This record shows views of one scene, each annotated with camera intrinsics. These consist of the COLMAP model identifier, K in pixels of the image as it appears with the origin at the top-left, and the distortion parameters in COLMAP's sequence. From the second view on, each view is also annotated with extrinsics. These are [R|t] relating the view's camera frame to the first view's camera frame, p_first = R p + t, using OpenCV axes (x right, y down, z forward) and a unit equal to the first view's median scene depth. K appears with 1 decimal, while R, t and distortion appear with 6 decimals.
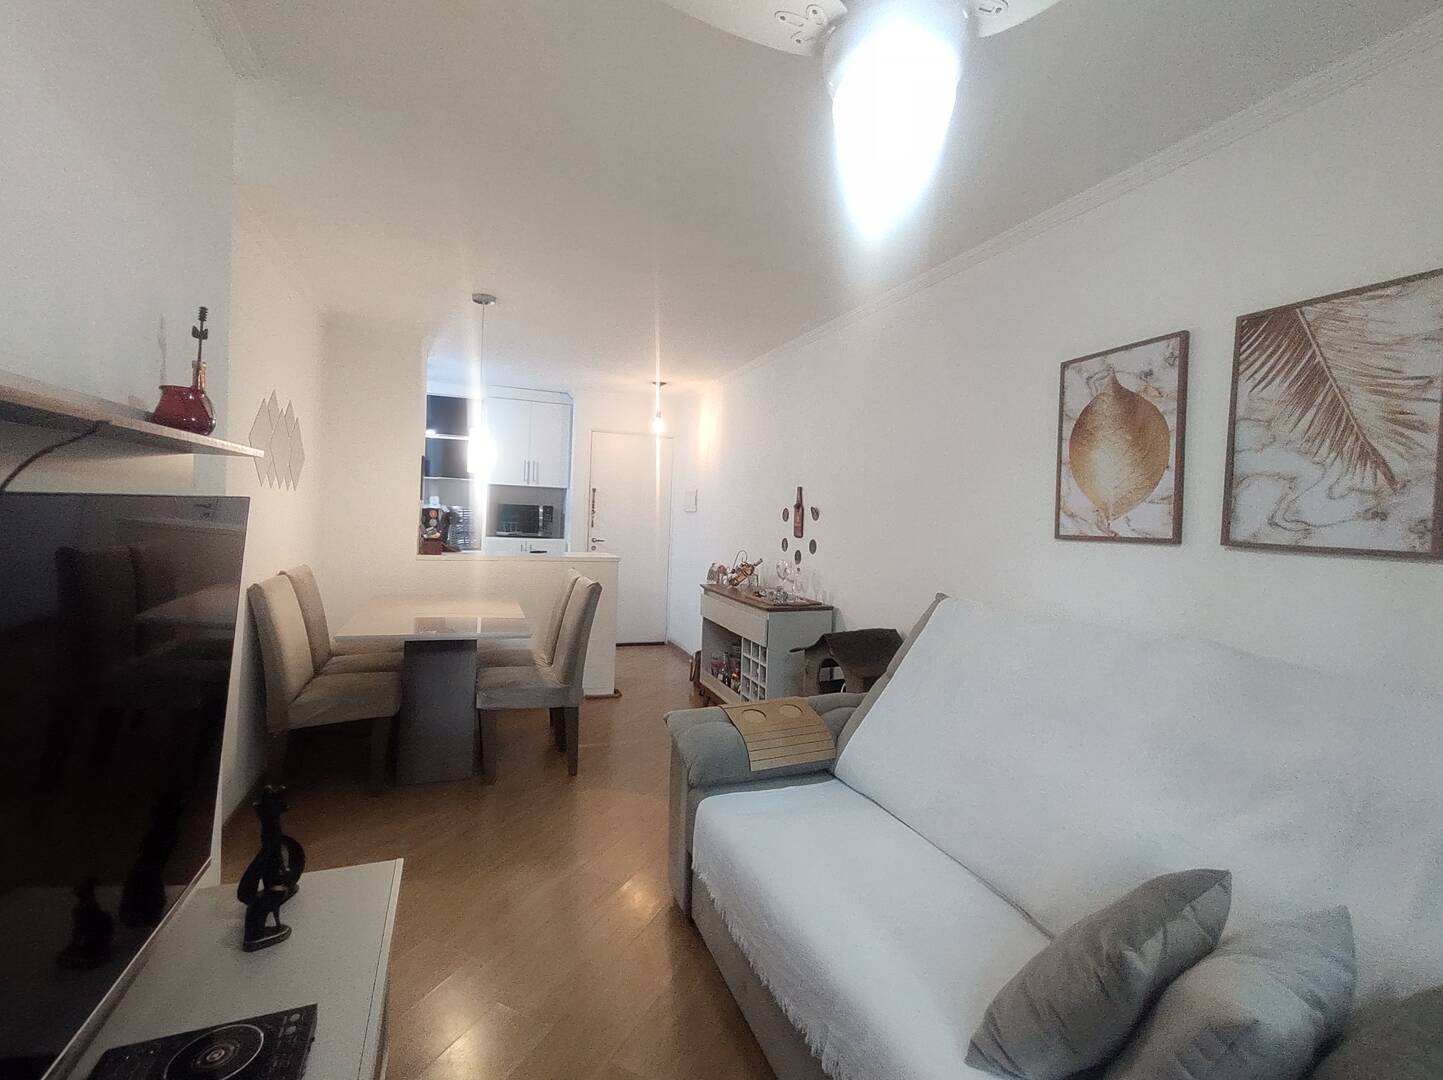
lens RADIAL K [[645.1, 0, 722.0], [0, 645.1, 536.6], [0, 0, 1]] dist [0.009529, -0.001075]
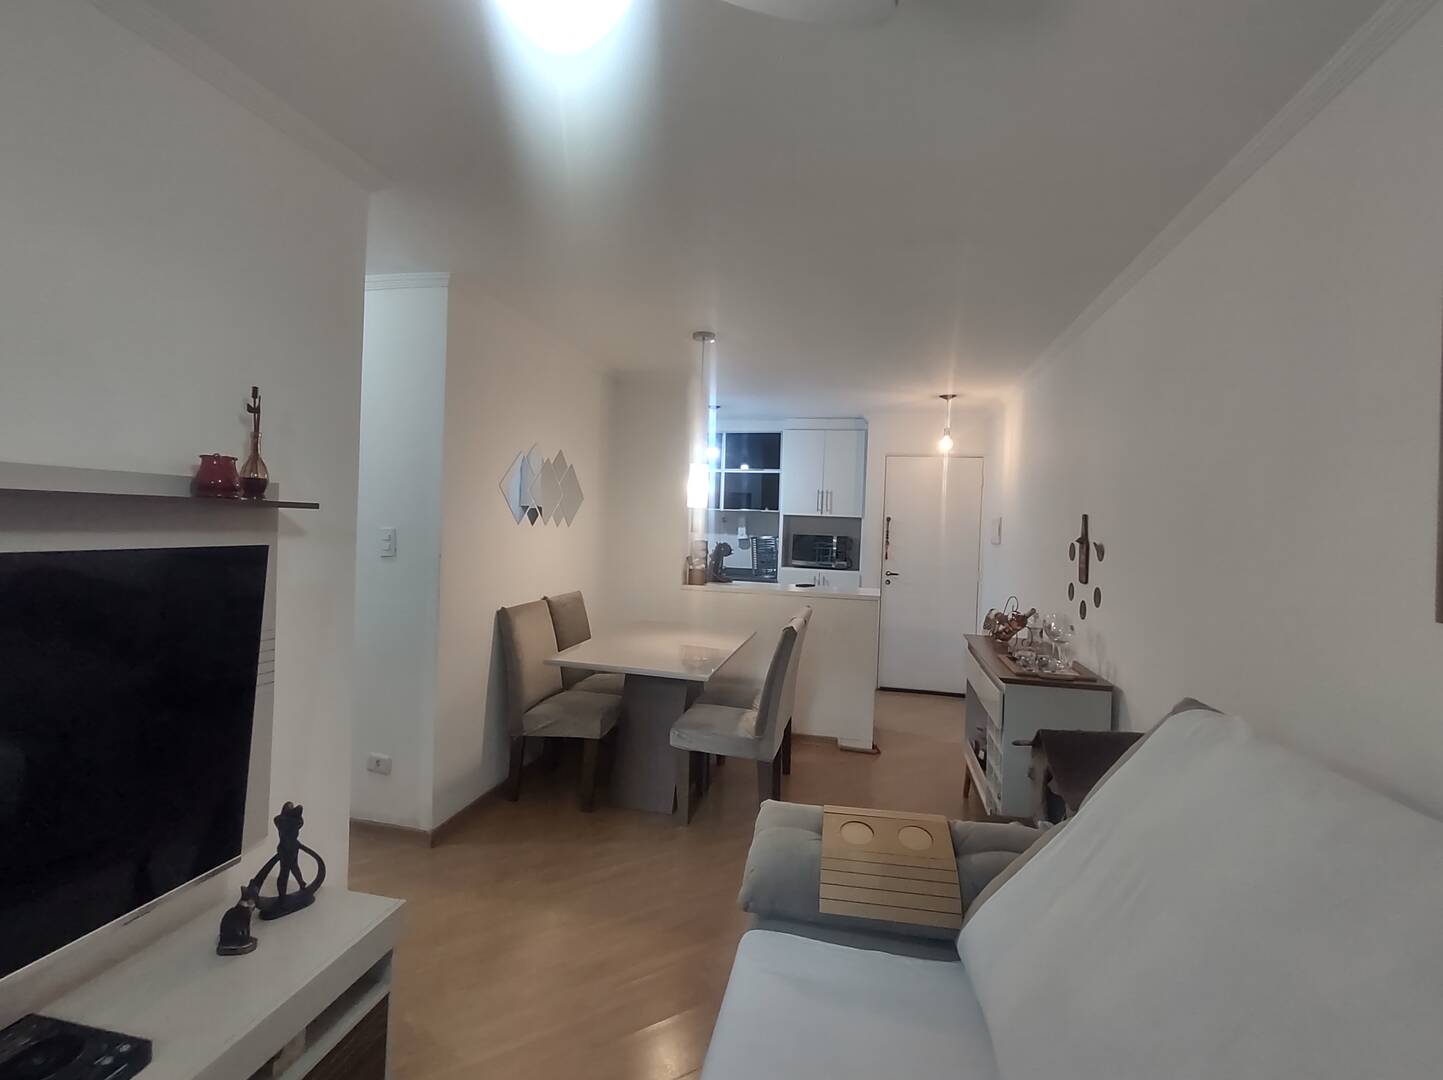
lens RADIAL K [[645.1, 0, 722.0], [0, 645.1, 536.5], [0, 0, 1]] dist [0.009529, -0.001075]
pose [[0.830228, 0.000421, -0.557424, 0.179398], [-0.022263, 0.999227, -0.032405, -0.017896], [0.556979, 0.039314, 0.829595, 0.153484]]
